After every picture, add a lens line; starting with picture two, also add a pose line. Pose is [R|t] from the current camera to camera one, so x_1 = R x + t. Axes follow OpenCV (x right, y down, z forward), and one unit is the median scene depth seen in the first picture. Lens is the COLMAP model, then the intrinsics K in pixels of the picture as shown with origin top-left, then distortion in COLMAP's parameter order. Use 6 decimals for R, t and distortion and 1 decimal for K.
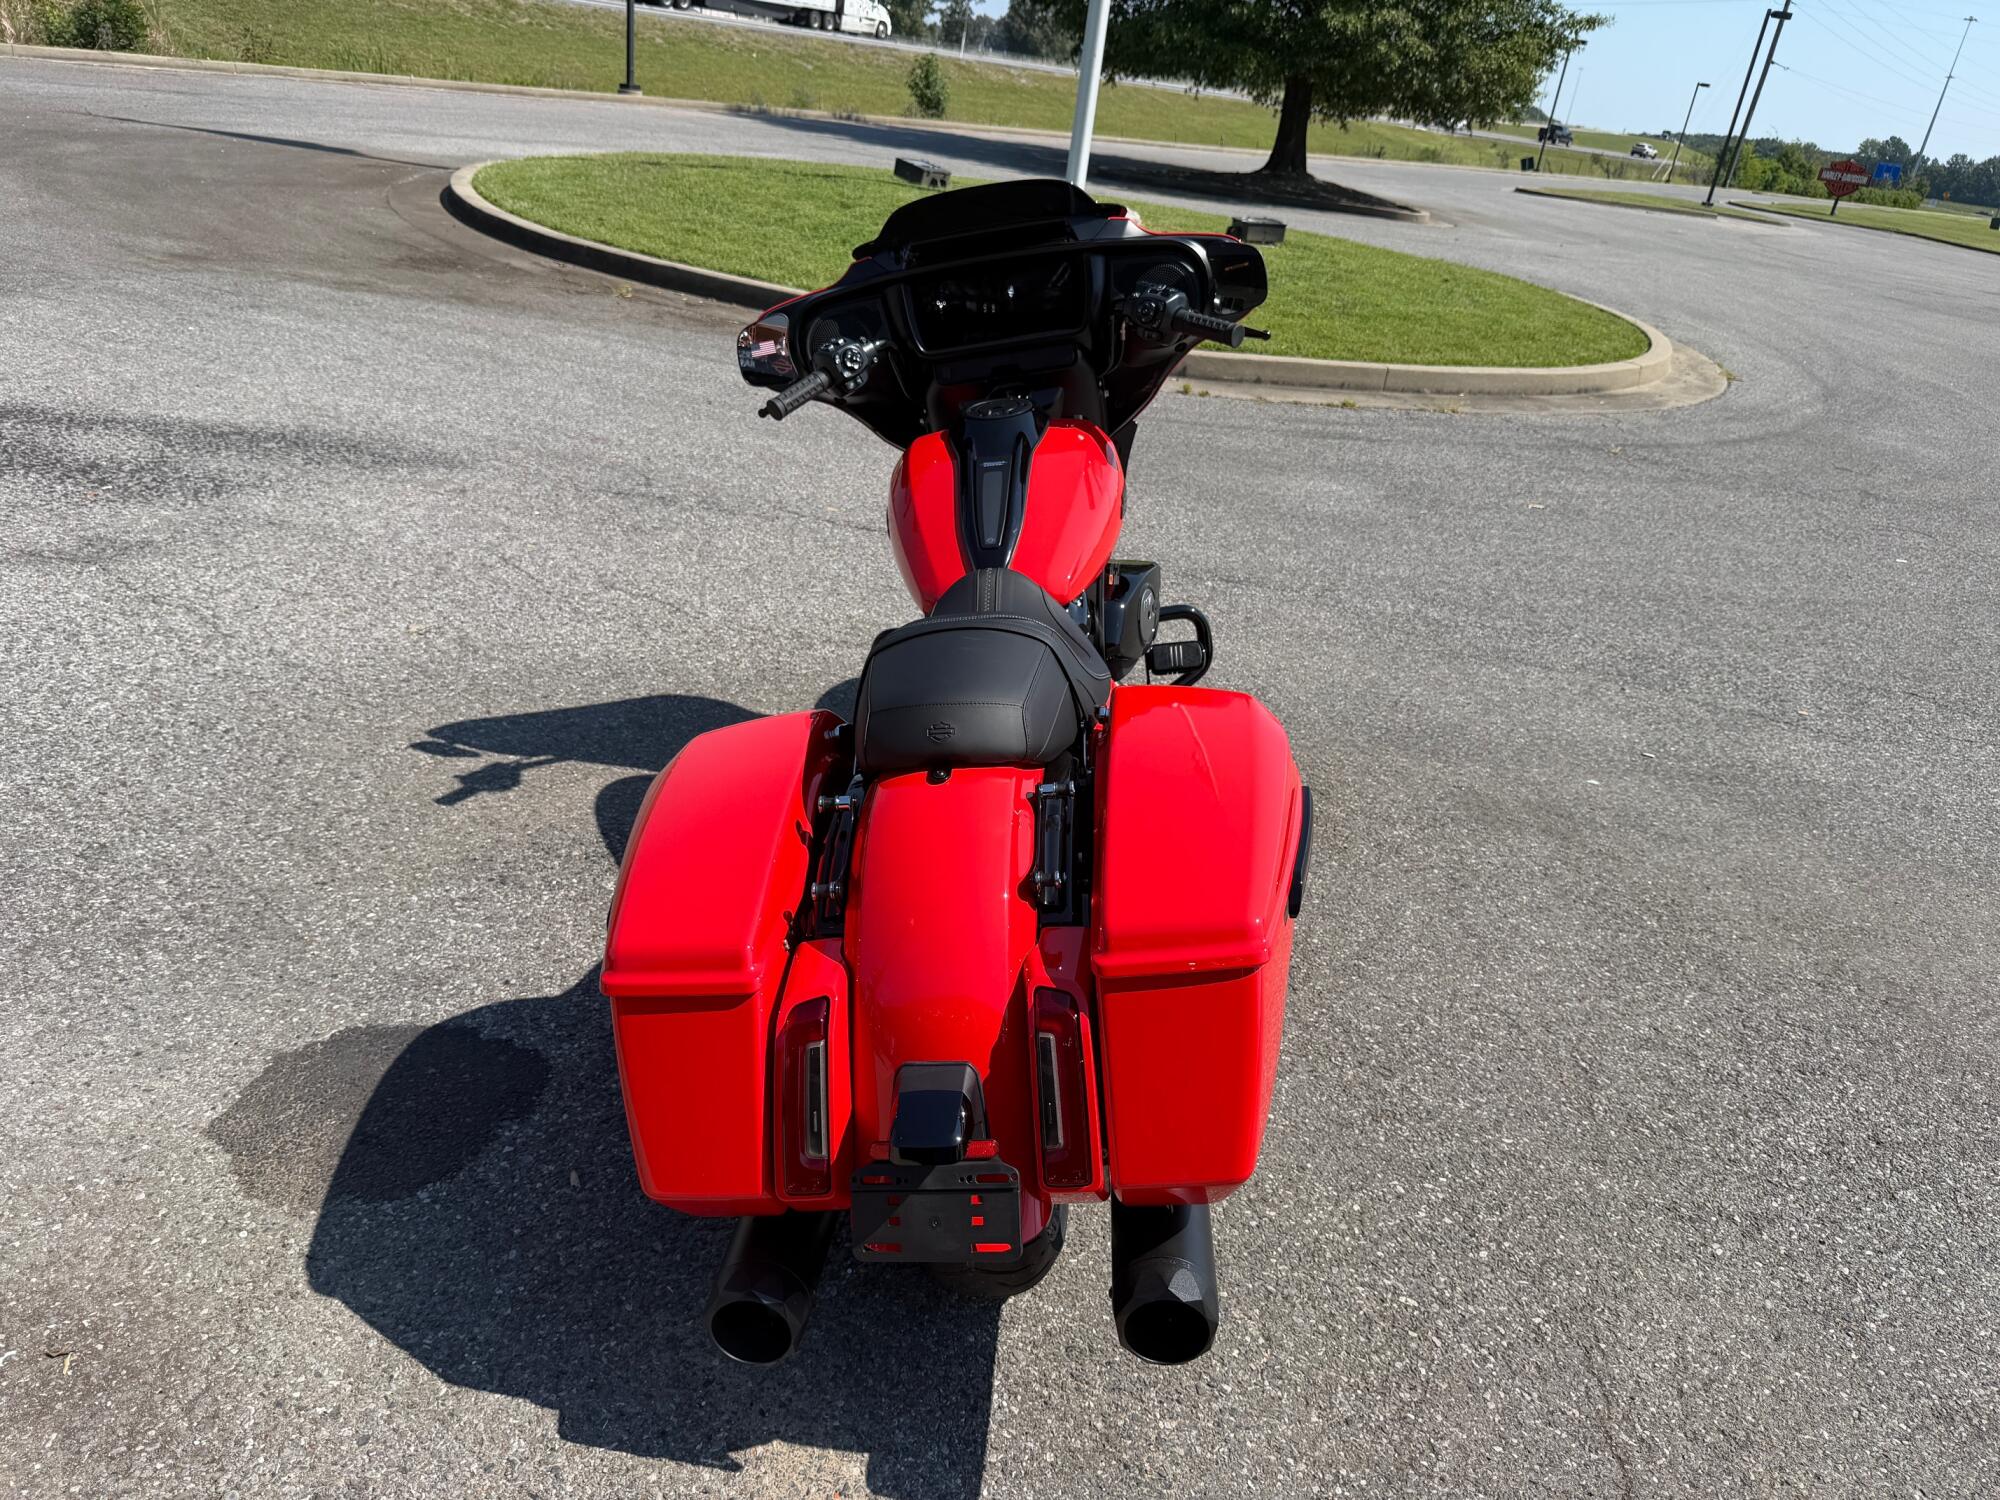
lens RADIAL K [[1414.8, 0, 993.7], [0, 1414.8, 739.8], [0, 0, 1]] dist [0.091074, -0.150005]
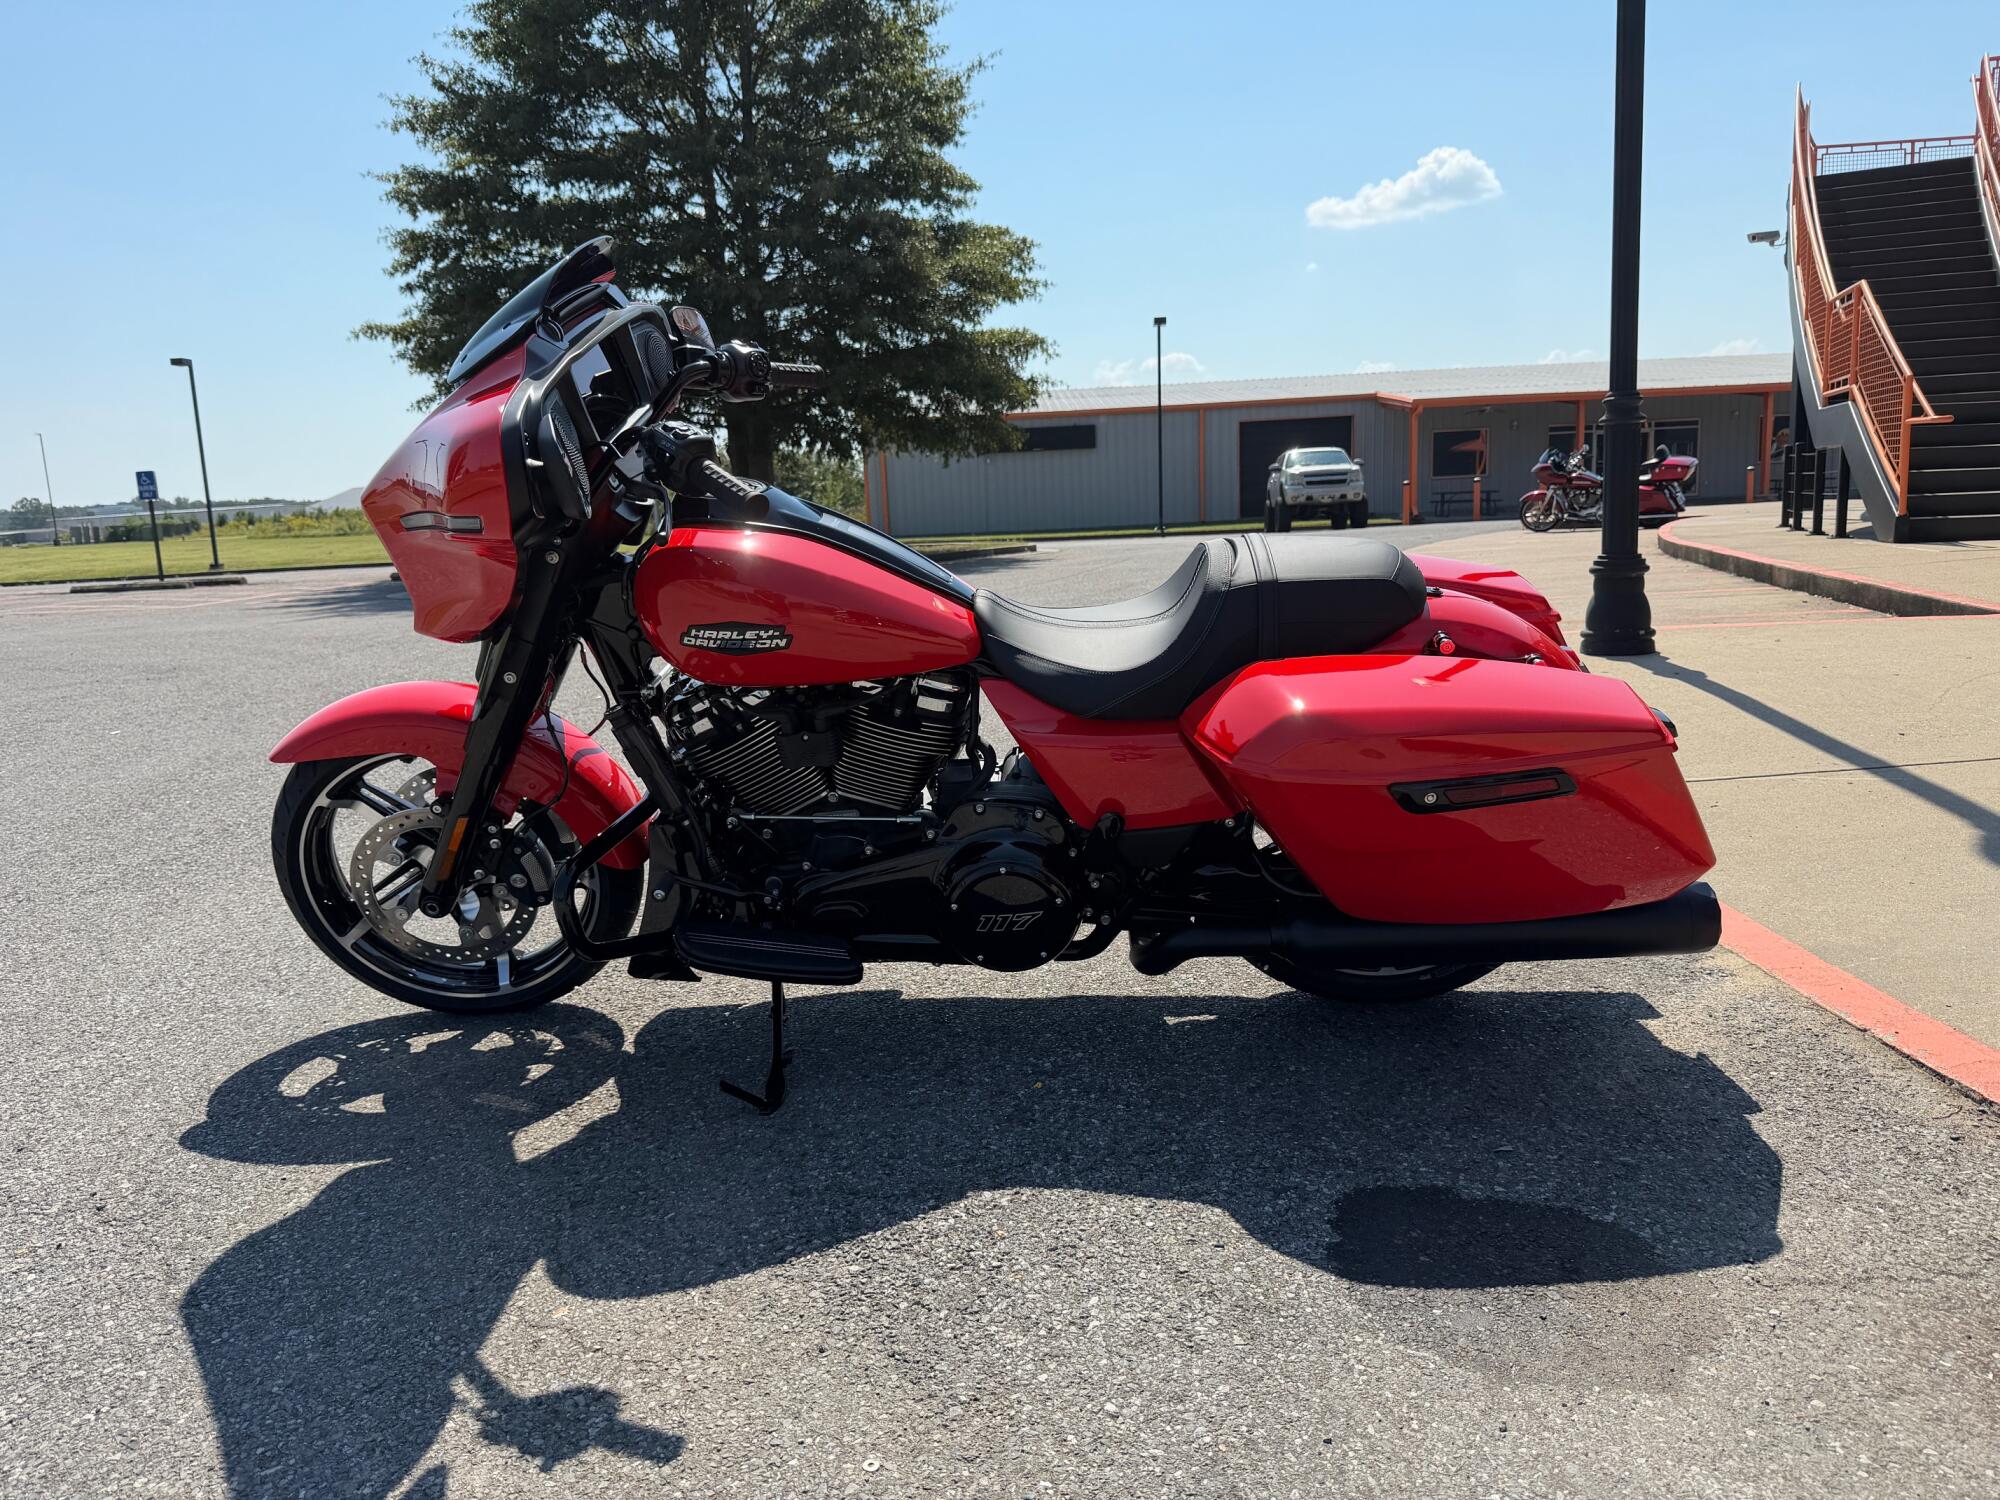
lens RADIAL K [[1385.2, 0, 989.5], [0, 1385.2, 772.9], [0, 0, 1]] dist [0.068202, -0.098454]
pose [[-0.021538, -0.314899, 0.948881, -0.698256], [0.461422, 0.838840, 0.288854, -0.213890], [-0.886919, 0.444056, 0.127234, 0.683380]]
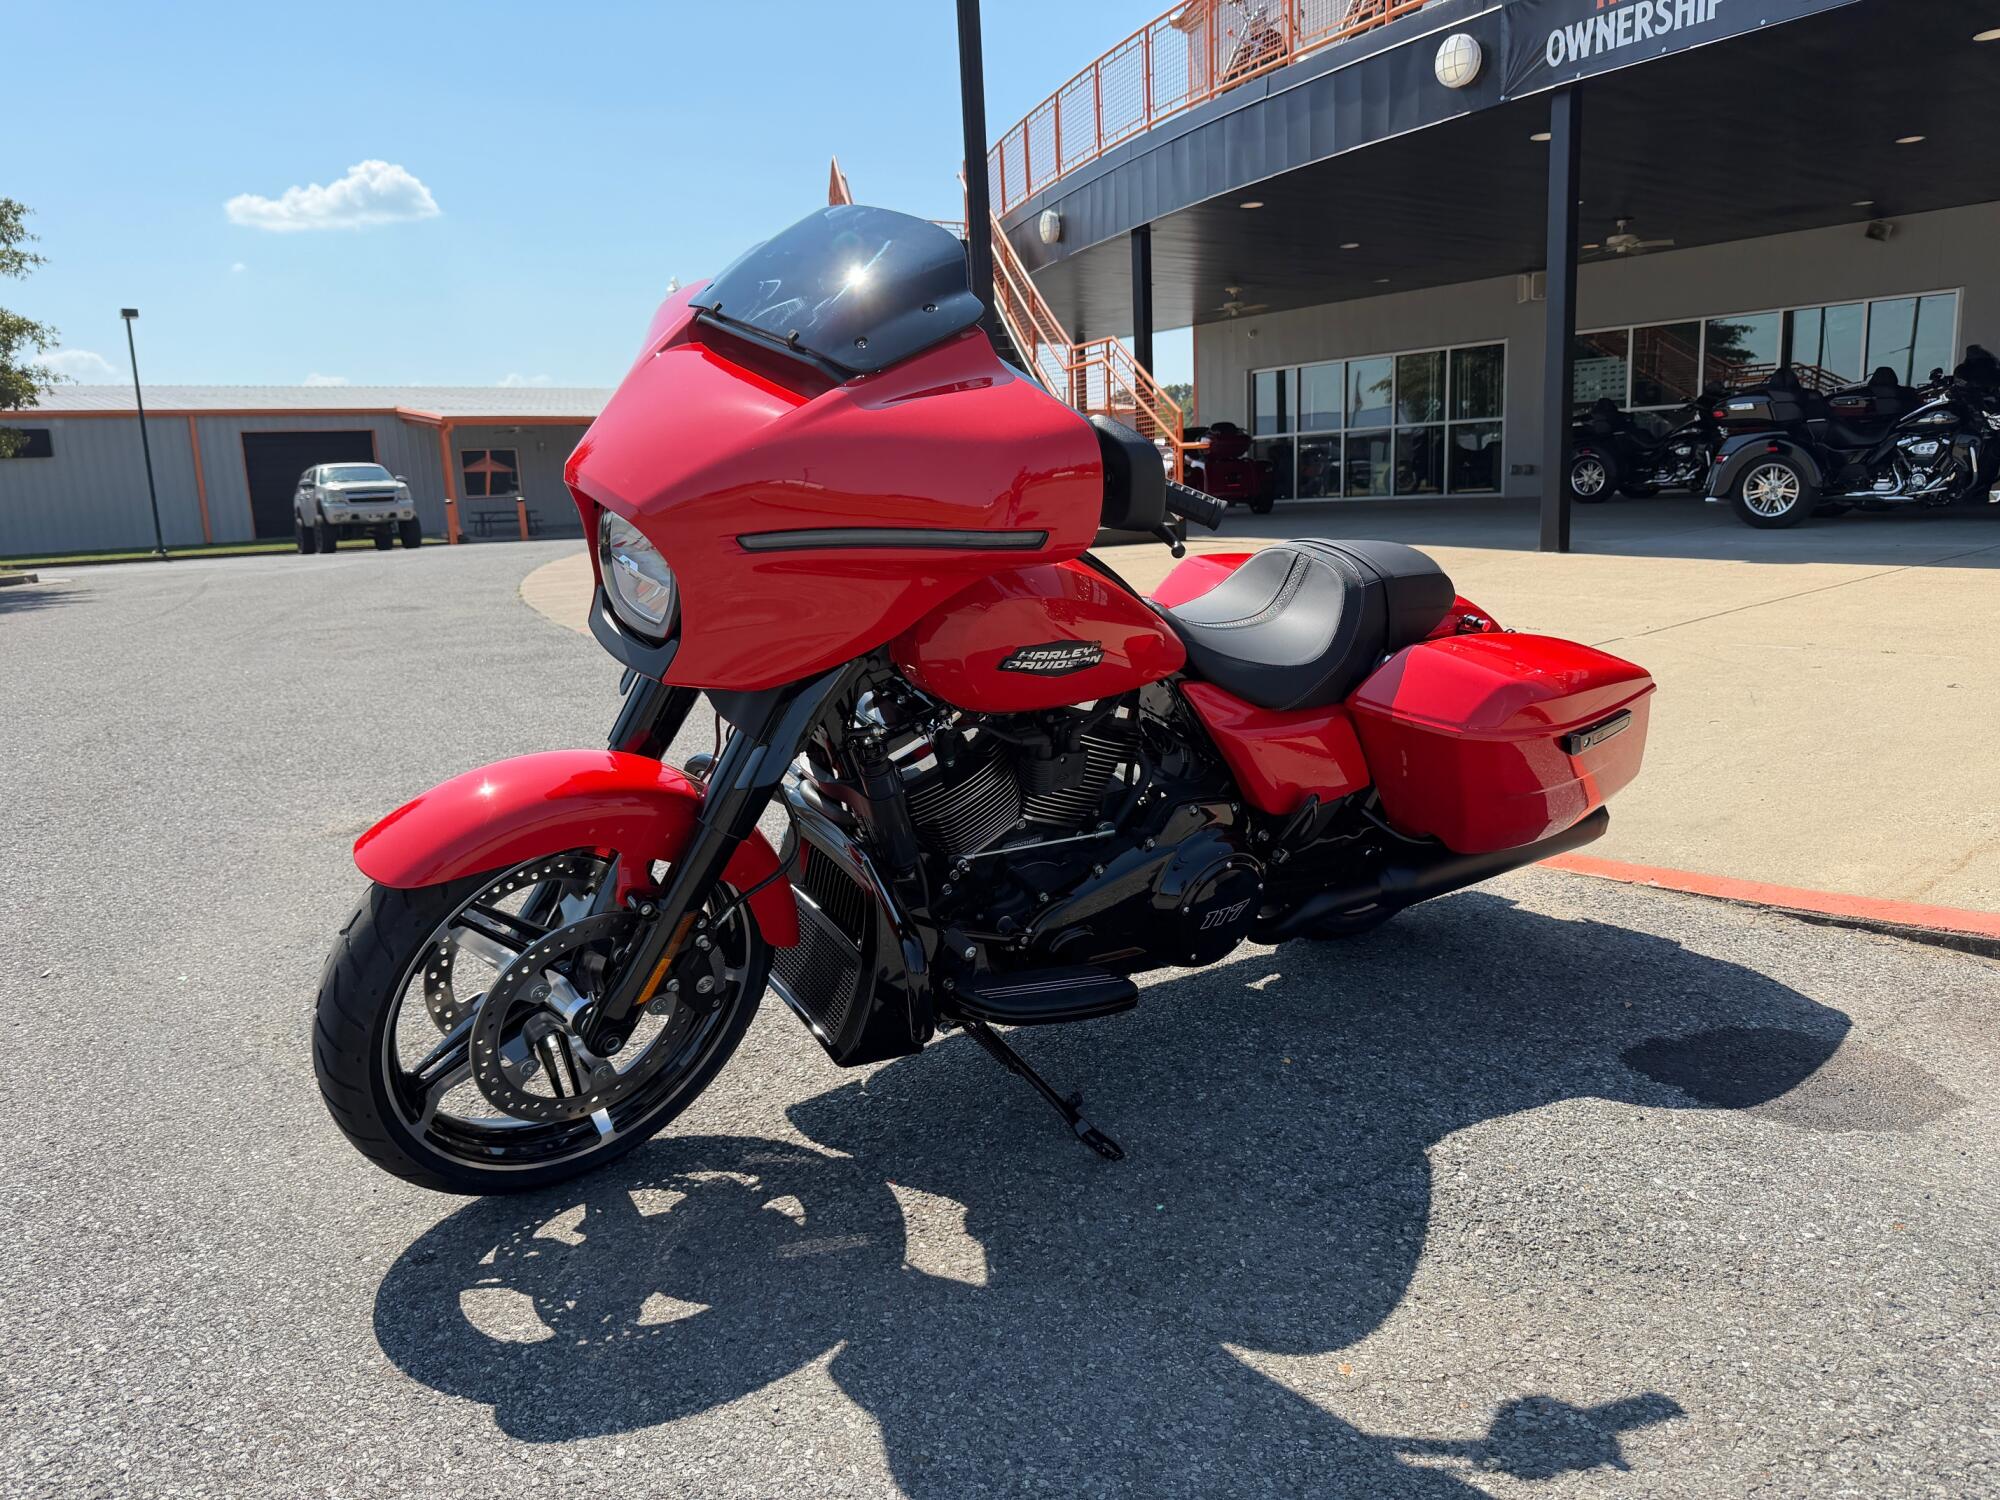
lens RADIAL K [[1401.5, 0, 990.8], [0, 1401.5, 744.1], [0, 0, 1]] dist [0.032968, -0.042119]
pose [[-0.644578, -0.242549, 0.725044, -0.491059], [0.284209, 0.804364, 0.521751, -0.431611], [-0.709750, 0.542373, -0.449541, 1.161681]]
